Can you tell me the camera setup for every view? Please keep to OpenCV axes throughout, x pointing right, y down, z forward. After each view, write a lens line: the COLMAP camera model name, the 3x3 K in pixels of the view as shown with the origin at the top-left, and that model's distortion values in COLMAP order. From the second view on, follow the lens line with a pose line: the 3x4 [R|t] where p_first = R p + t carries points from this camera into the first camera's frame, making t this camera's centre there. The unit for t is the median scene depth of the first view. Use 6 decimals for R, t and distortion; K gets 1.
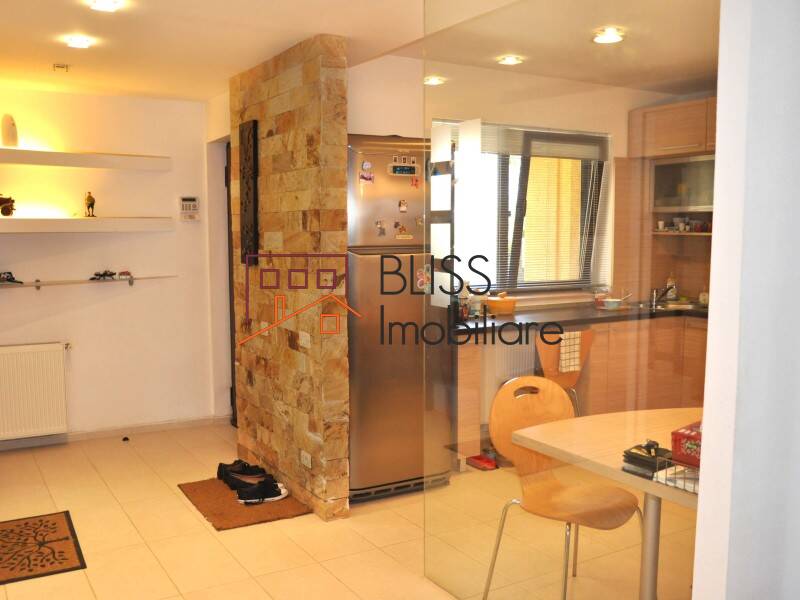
lens RADIAL K [[795.0, 0, 399.3], [0, 795.0, 303.9], [0, 0, 1]] dist [-0.003998, 0.000000]
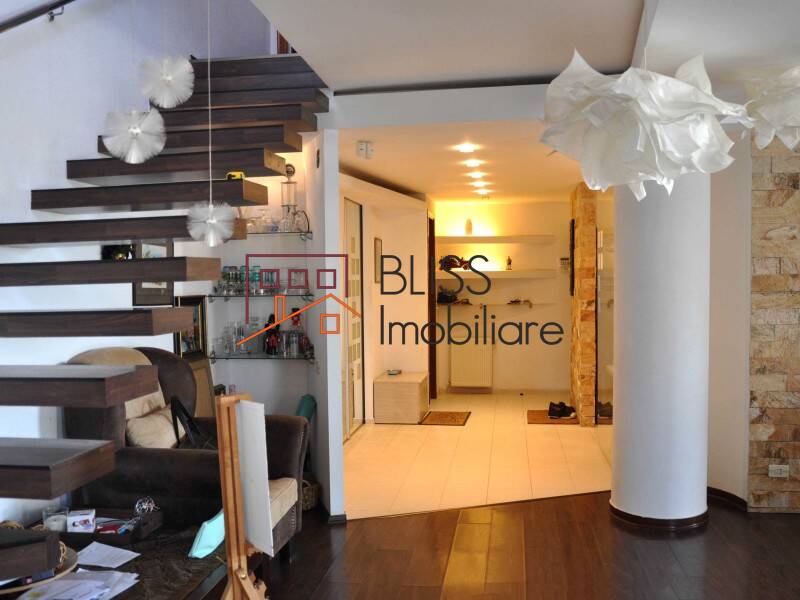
lens RADIAL K [[795.0, 0, 400.0], [0, 795.0, 300.6], [0, 0, 1]] dist [-0.003998, 0.000000]
pose [[0.802343, 0.019700, -0.596538, 0.502811], [-0.054617, 0.997685, -0.040513, 0.049045], [0.594359, 0.065086, 0.801562, -0.611001]]
